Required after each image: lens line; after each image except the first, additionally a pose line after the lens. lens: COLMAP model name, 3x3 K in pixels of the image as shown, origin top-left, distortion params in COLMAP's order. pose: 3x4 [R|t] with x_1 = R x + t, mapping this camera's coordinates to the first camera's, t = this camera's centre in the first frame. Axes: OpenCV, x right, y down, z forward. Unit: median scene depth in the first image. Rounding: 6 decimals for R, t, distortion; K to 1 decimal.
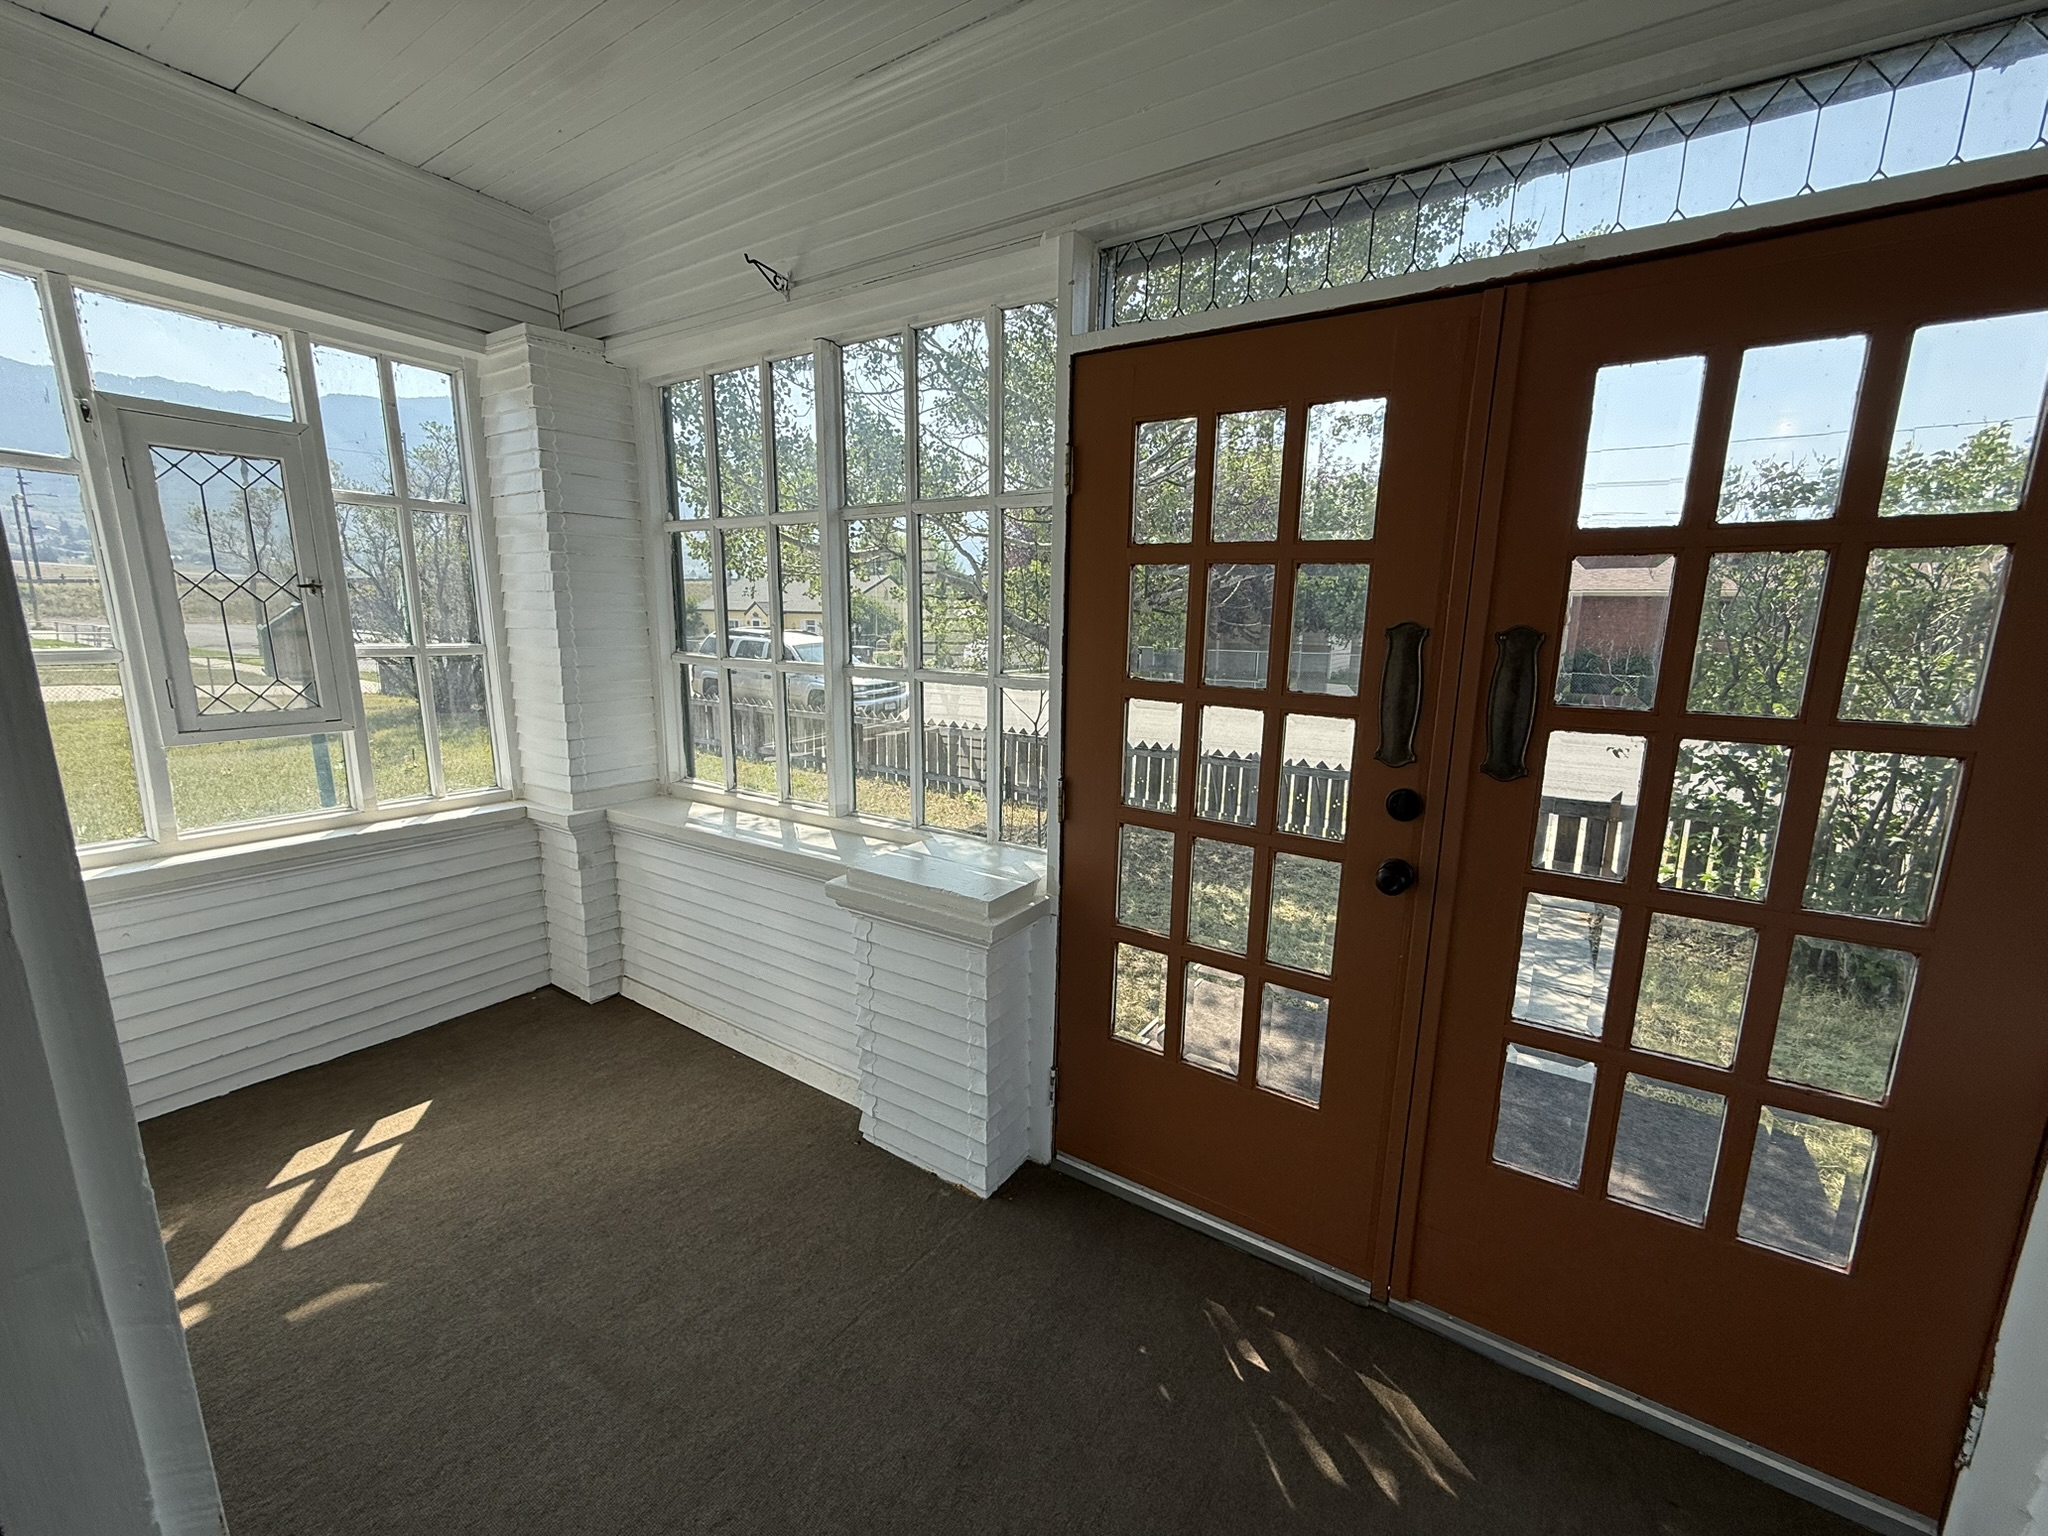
lens RADIAL K [[818.2, 0, 1027.4], [0, 818.2, 770.1], [0, 0, 1]] dist [0.000957, 0.000259]
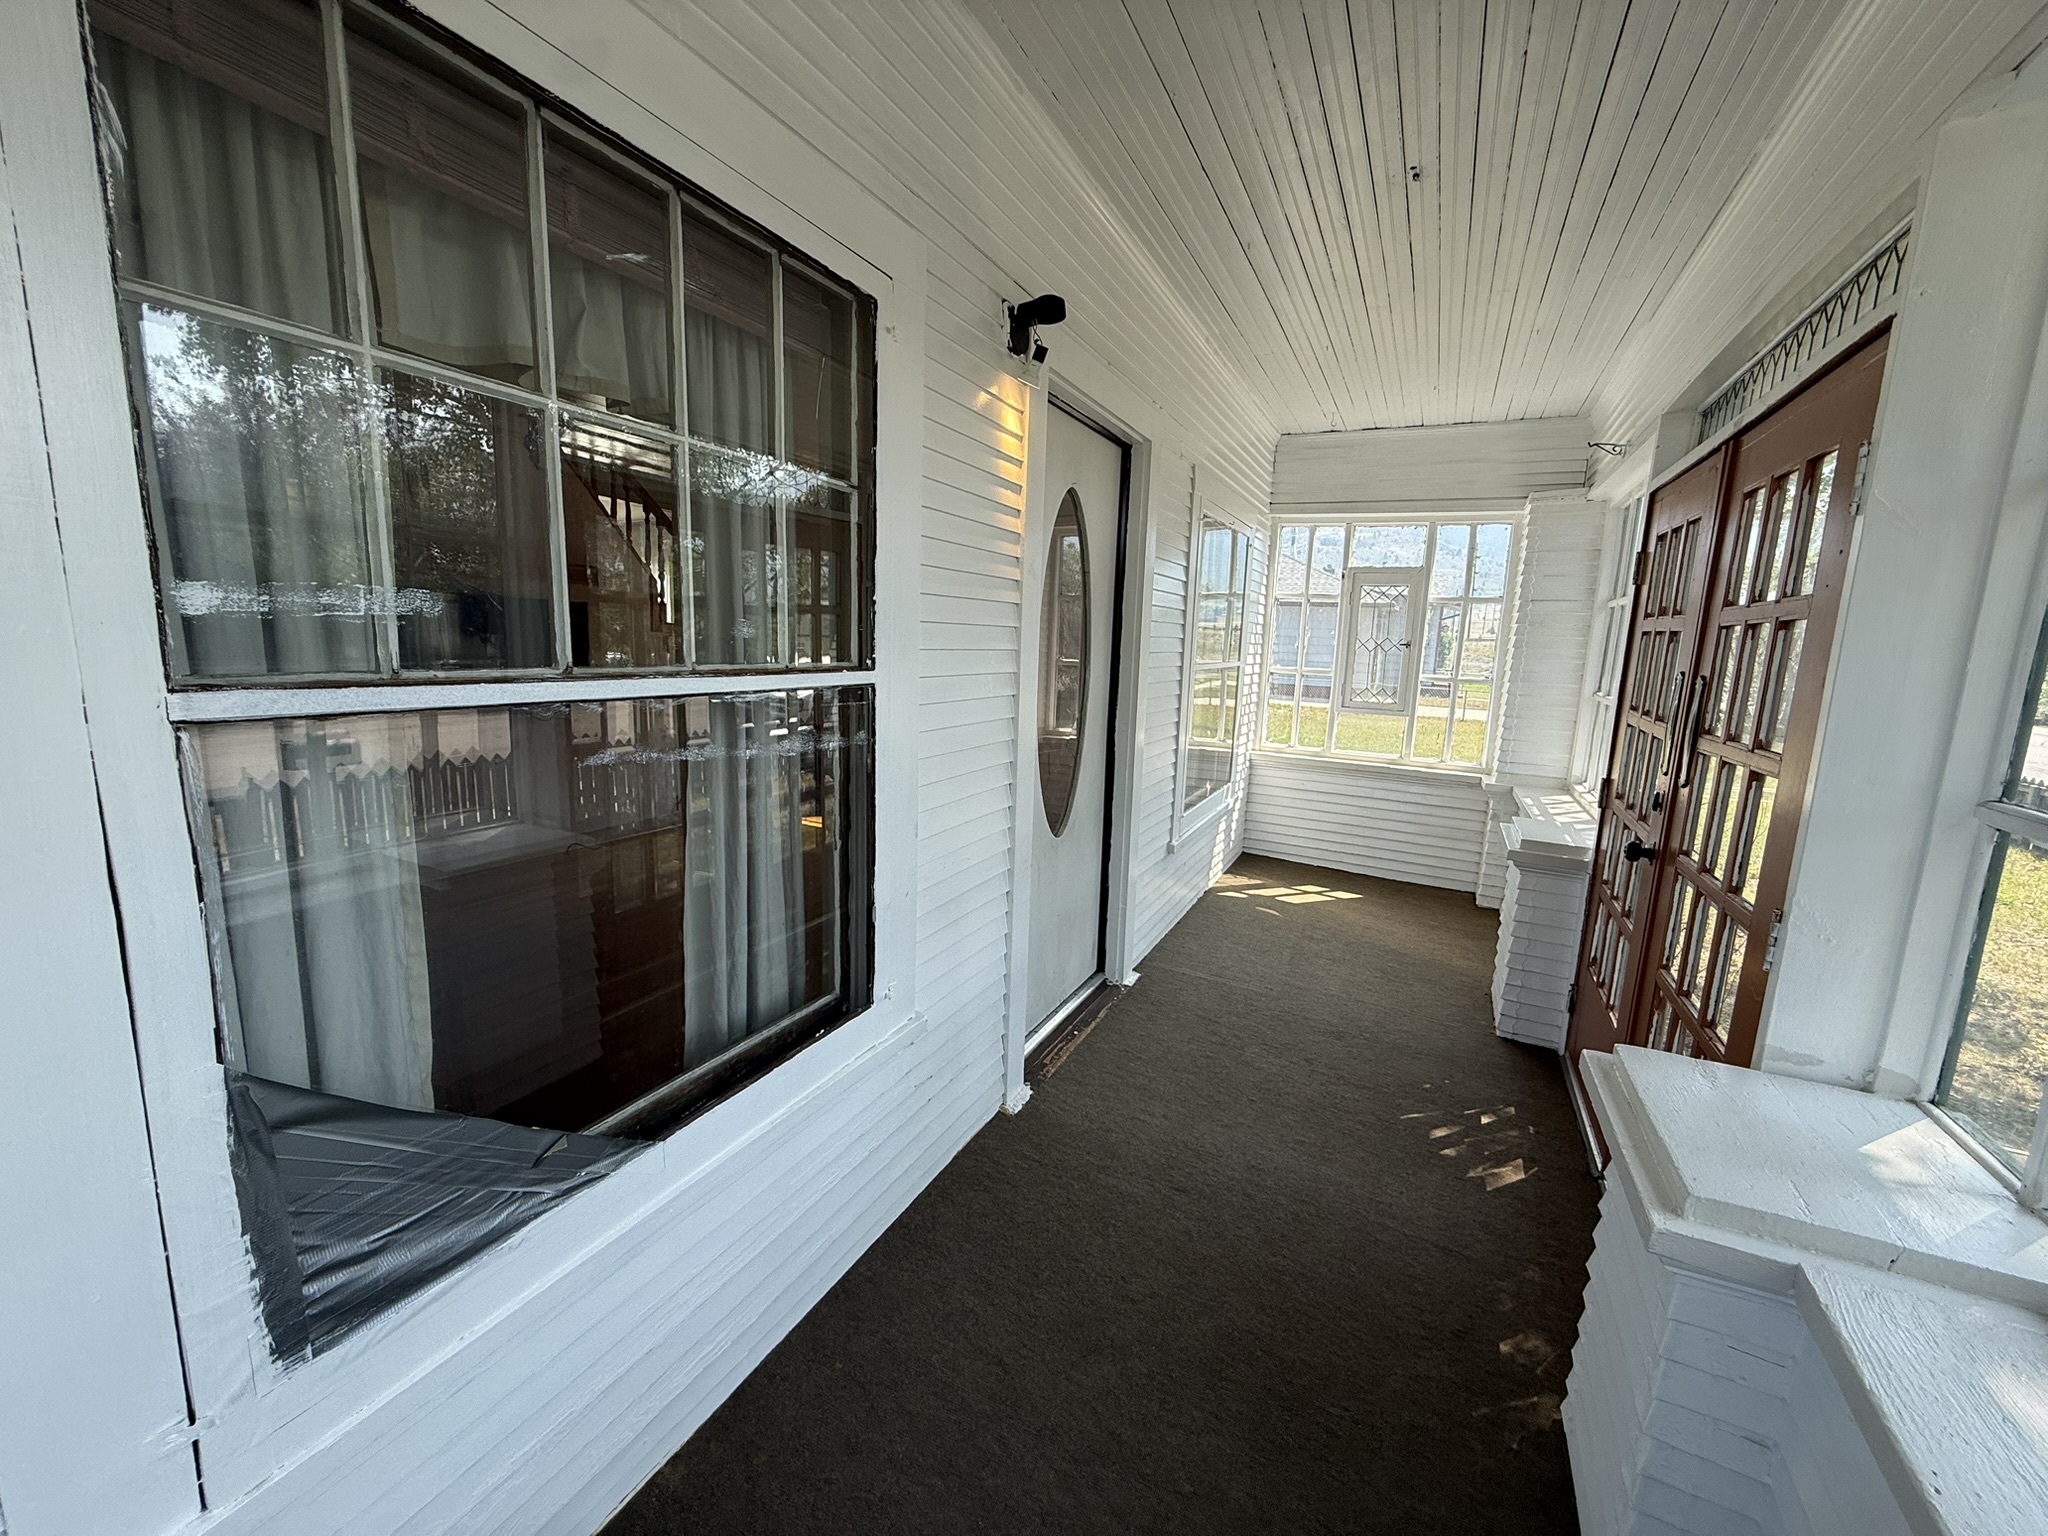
lens RADIAL K [[818.2, 0, 1023.8], [0, 818.2, 771.8], [0, 0, 1]] dist [0.000957, 0.000259]
pose [[0.116613, 0.152281, -0.981434, 1.080932], [-0.219265, 0.967740, 0.124103, 0.038864], [0.968671, 0.200722, 0.146241, -0.164303]]
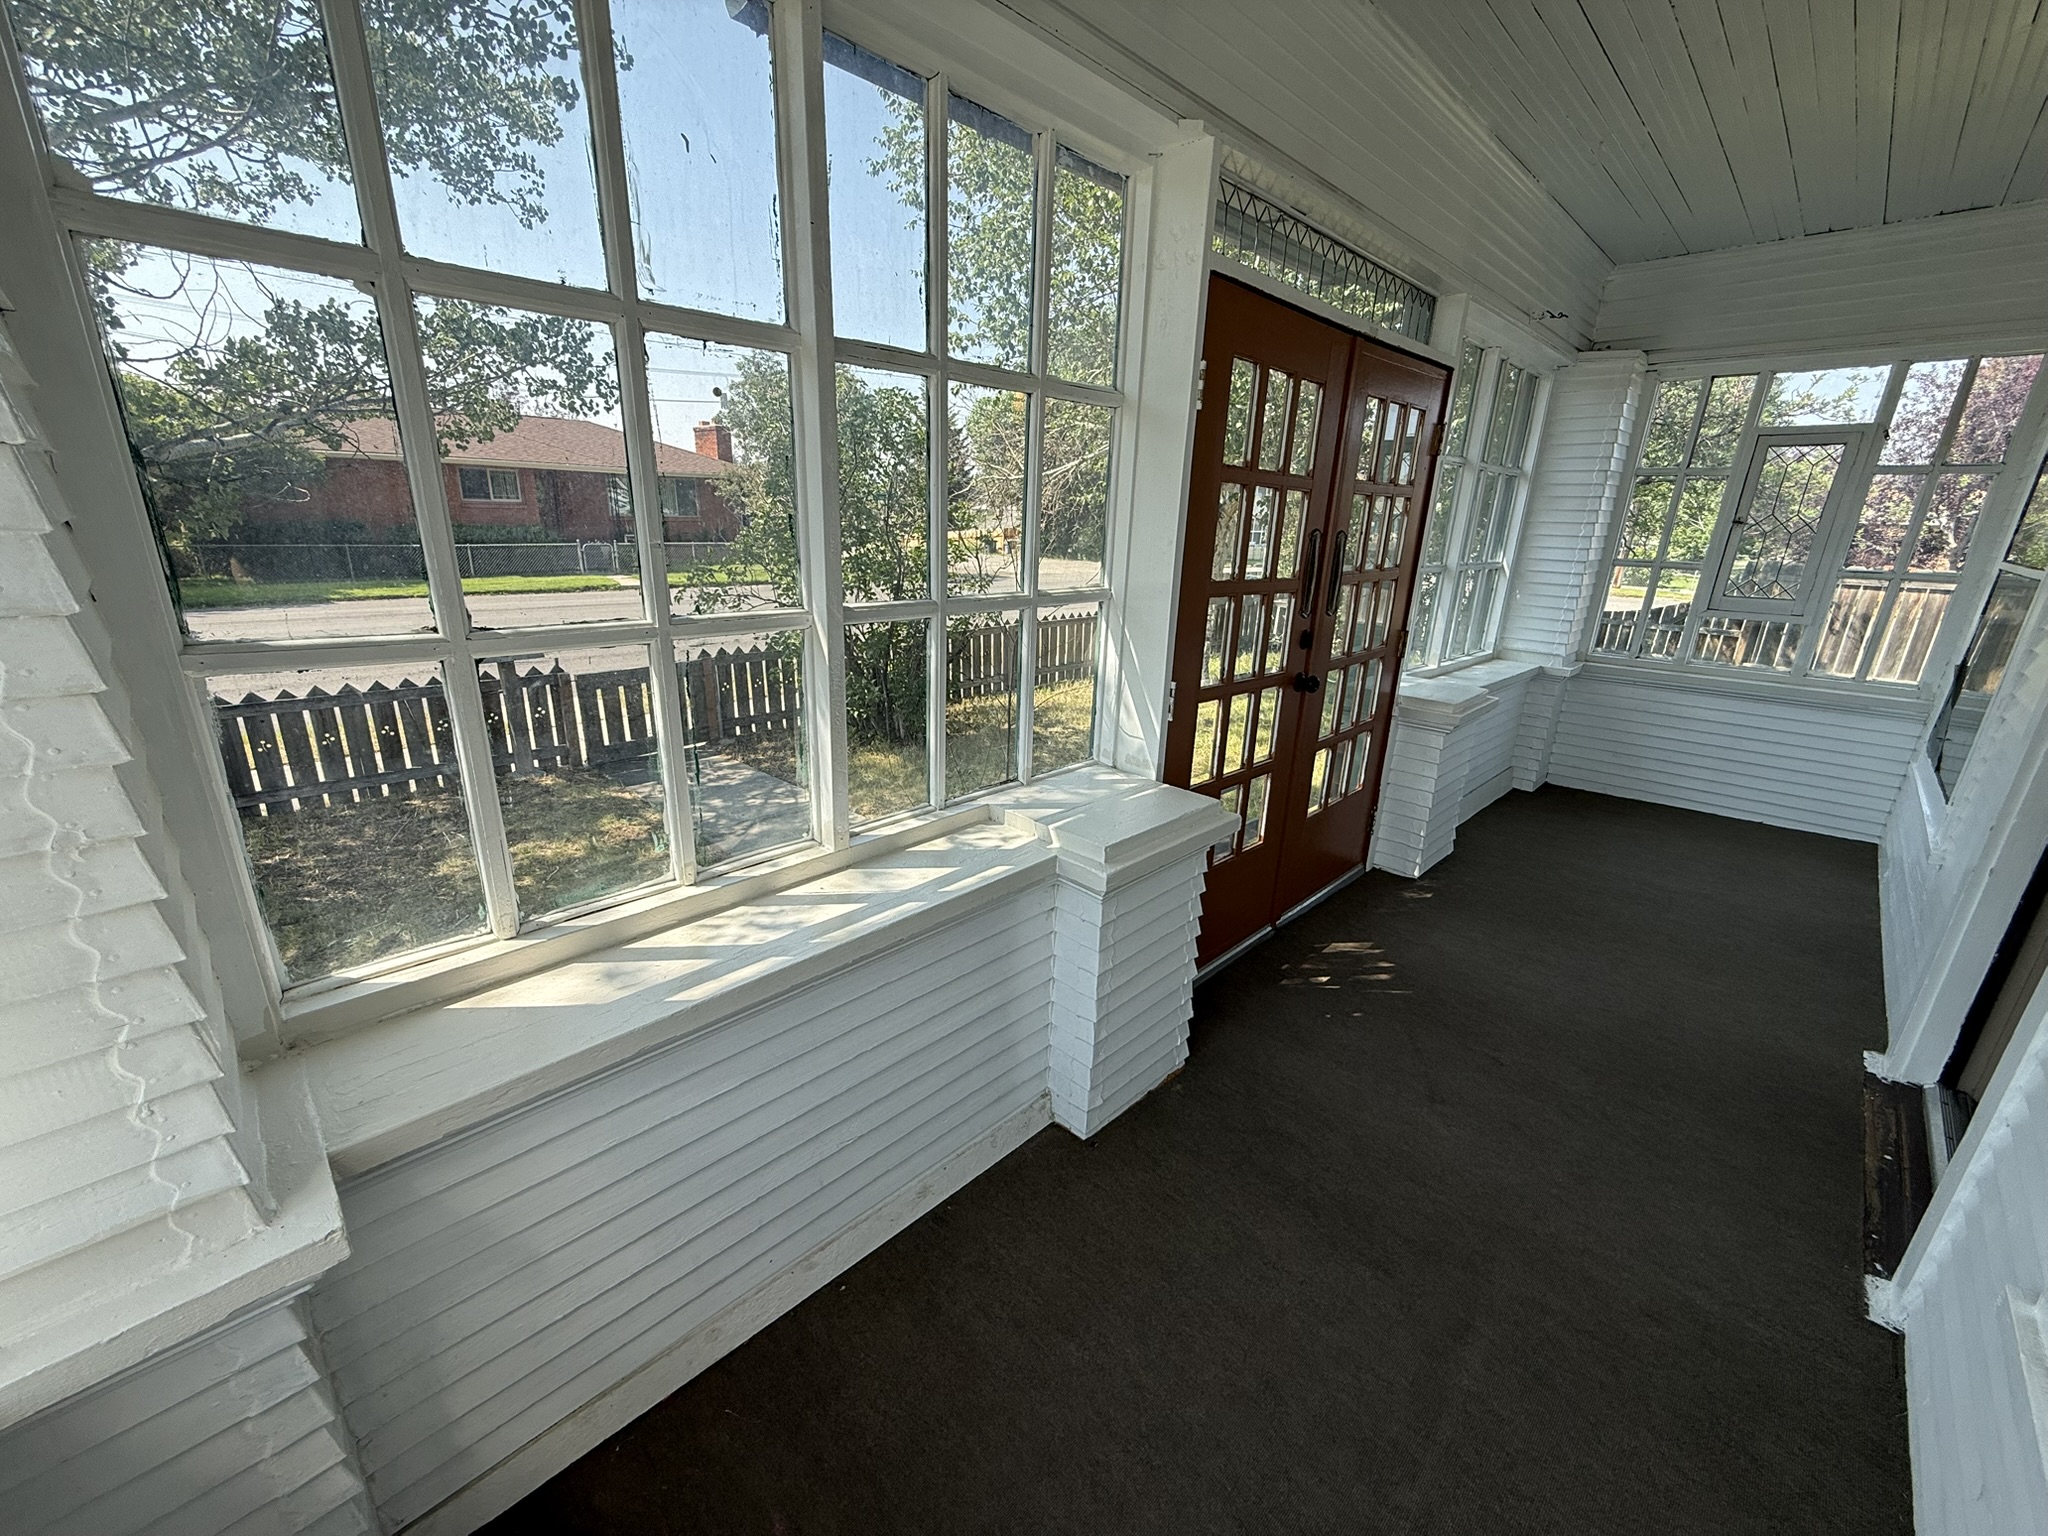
lens RADIAL K [[818.2, 0, 1021.6], [0, 818.2, 774.4], [0, 0, 1]] dist [0.000957, 0.000259]
pose [[0.202065, -0.313376, 0.927882, -0.844757], [0.155569, 0.945667, 0.285504, -0.170950], [-0.966938, 0.086659, 0.239837, 0.763763]]
